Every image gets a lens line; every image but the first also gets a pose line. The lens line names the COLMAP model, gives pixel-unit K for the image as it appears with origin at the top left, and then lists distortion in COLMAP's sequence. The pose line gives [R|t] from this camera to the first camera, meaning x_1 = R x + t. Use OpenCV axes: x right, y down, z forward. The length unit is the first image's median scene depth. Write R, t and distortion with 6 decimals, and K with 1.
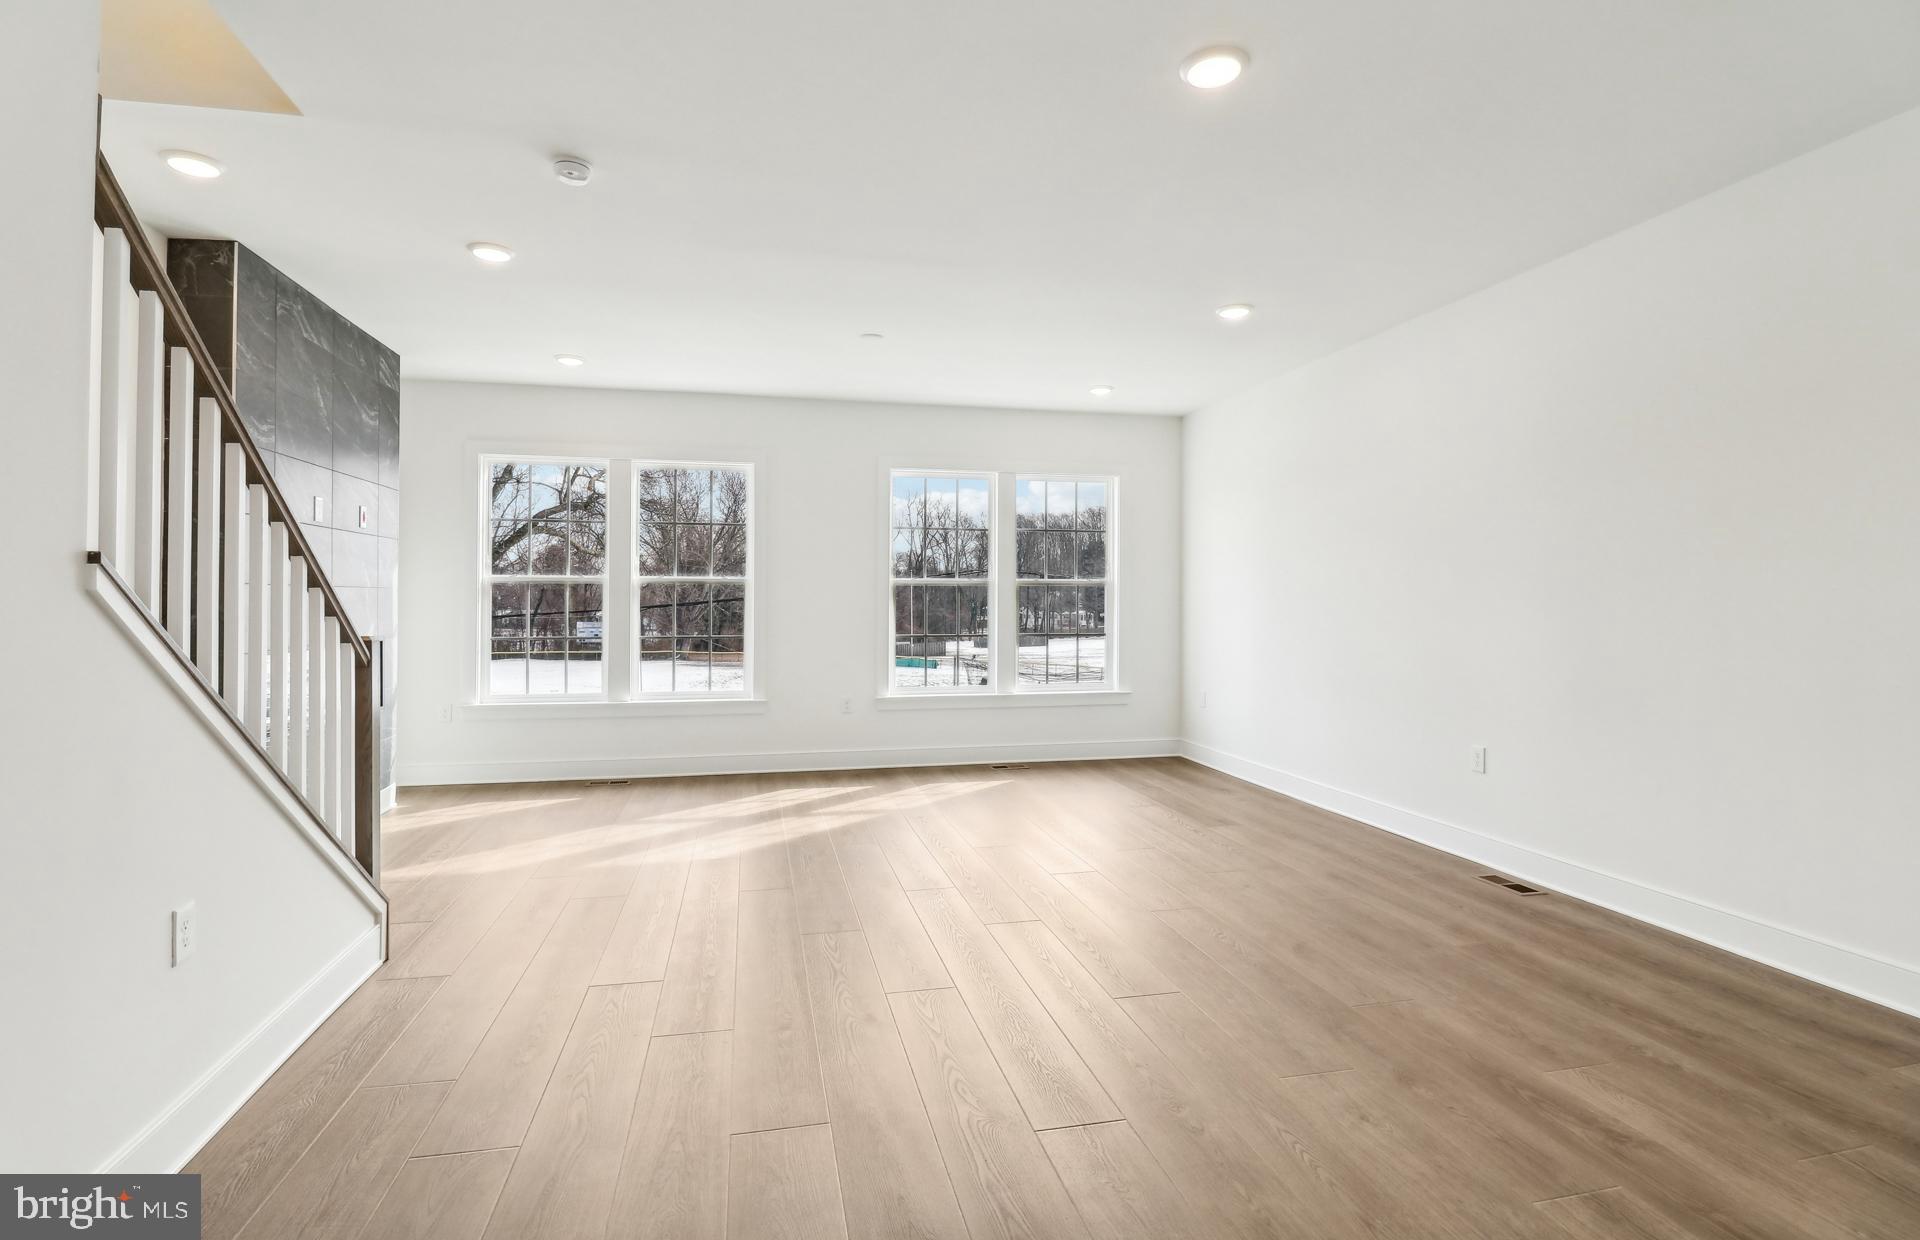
lens RADIAL K [[911.9, 0, 961.3], [0, 911.9, 591.0], [0, 0, 1]] dist [0.000557, -0.000010]
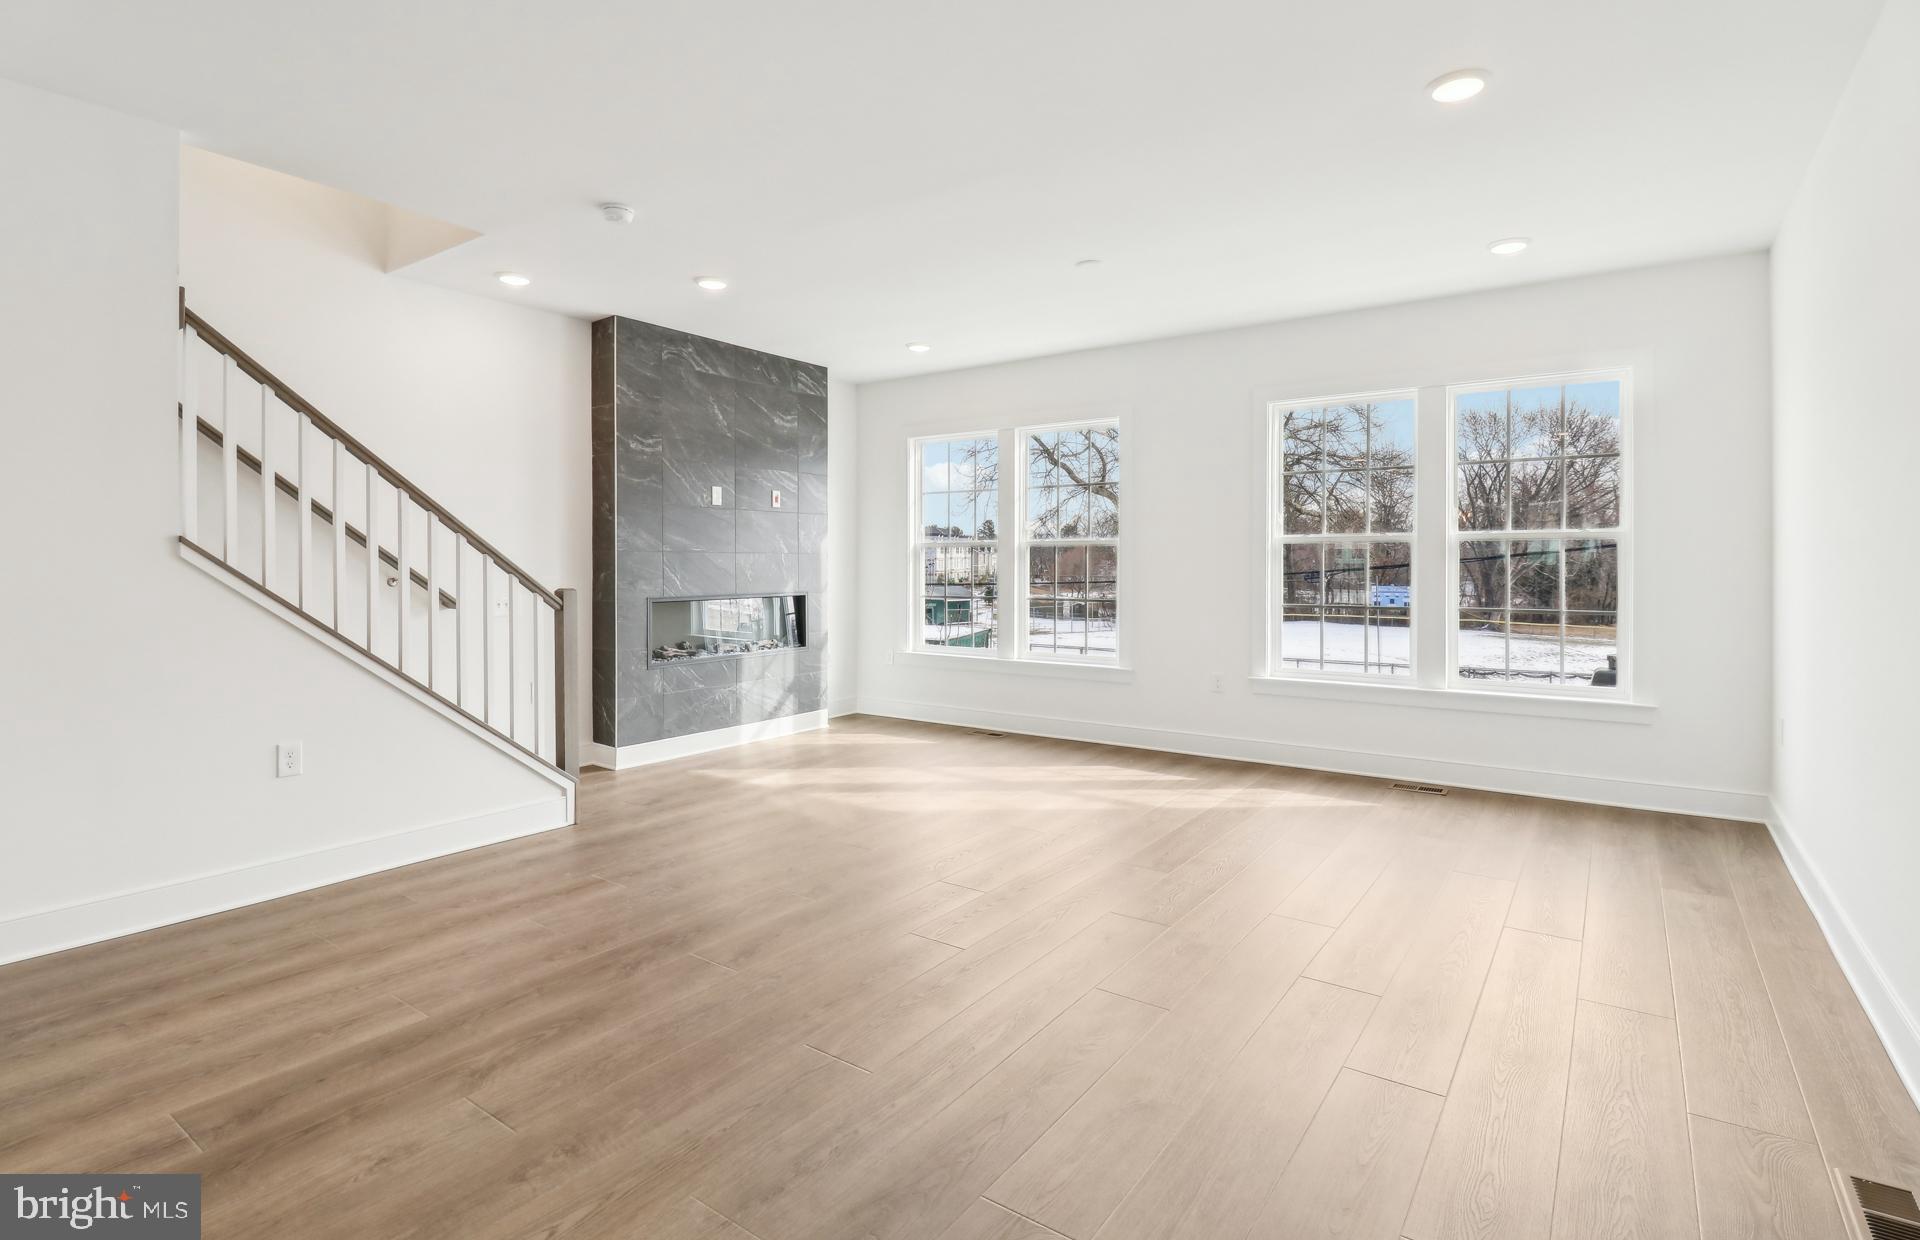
lens RADIAL K [[934.1, 0, 958.9], [0, 934.1, 556.4], [0, 0, 1]] dist [-0.000306, -0.000415]
pose [[0.659820, -0.005247, -0.751406, 0.365541], [0.007130, 0.999974, -0.000722, 0.002767], [0.751390, -0.004881, 0.659840, 0.227123]]
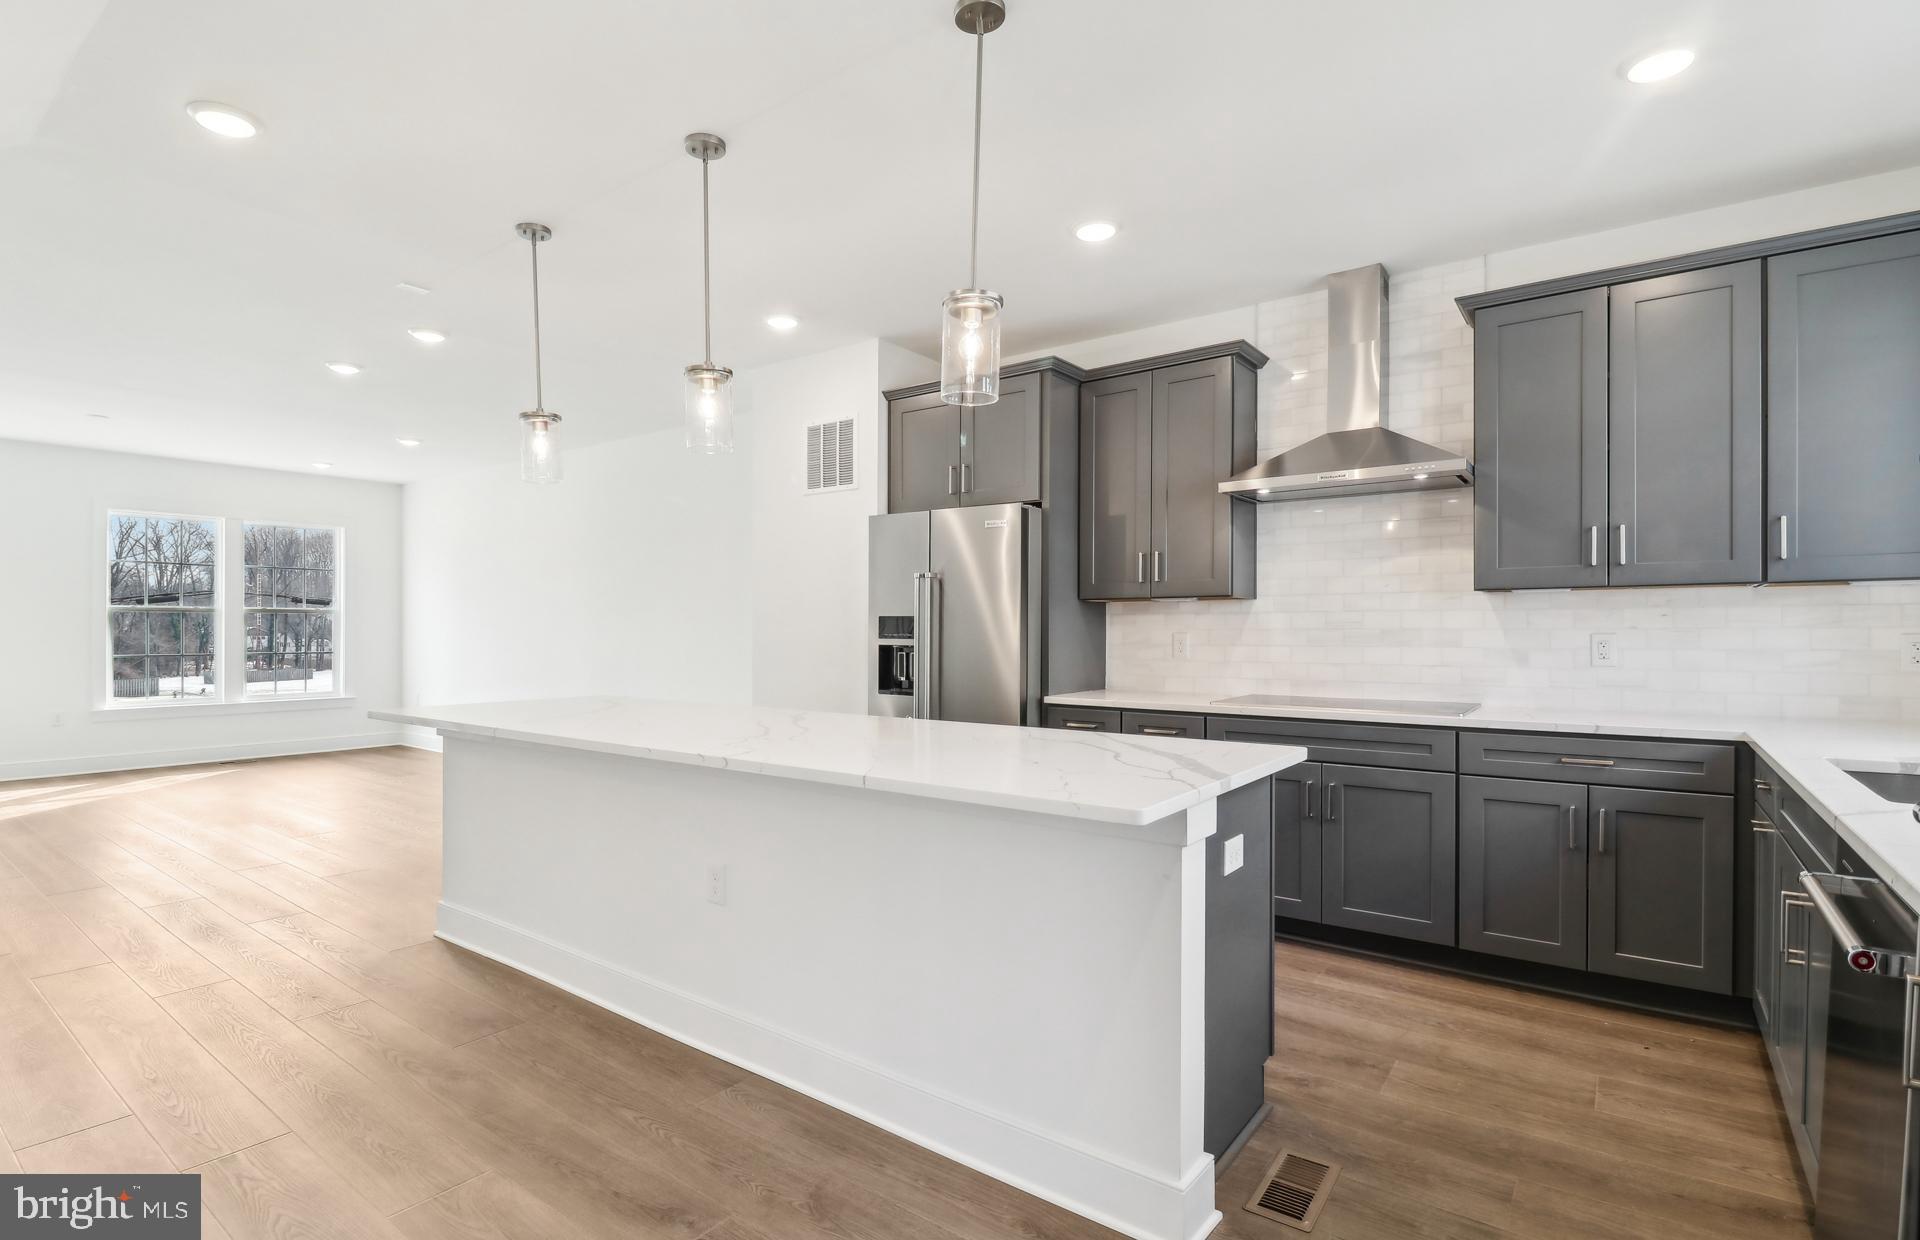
lens RADIAL K [[925.7, 0, 915.9], [0, 925.7, 623.4], [0, 0, 1]] dist [-0.001866, -0.000641]
pose [[0.783851, -0.001730, 0.620947, -0.003799], [-0.004126, 0.999960, 0.007994, -0.006180], [-0.620936, -0.008828, 0.783812, -0.524130]]
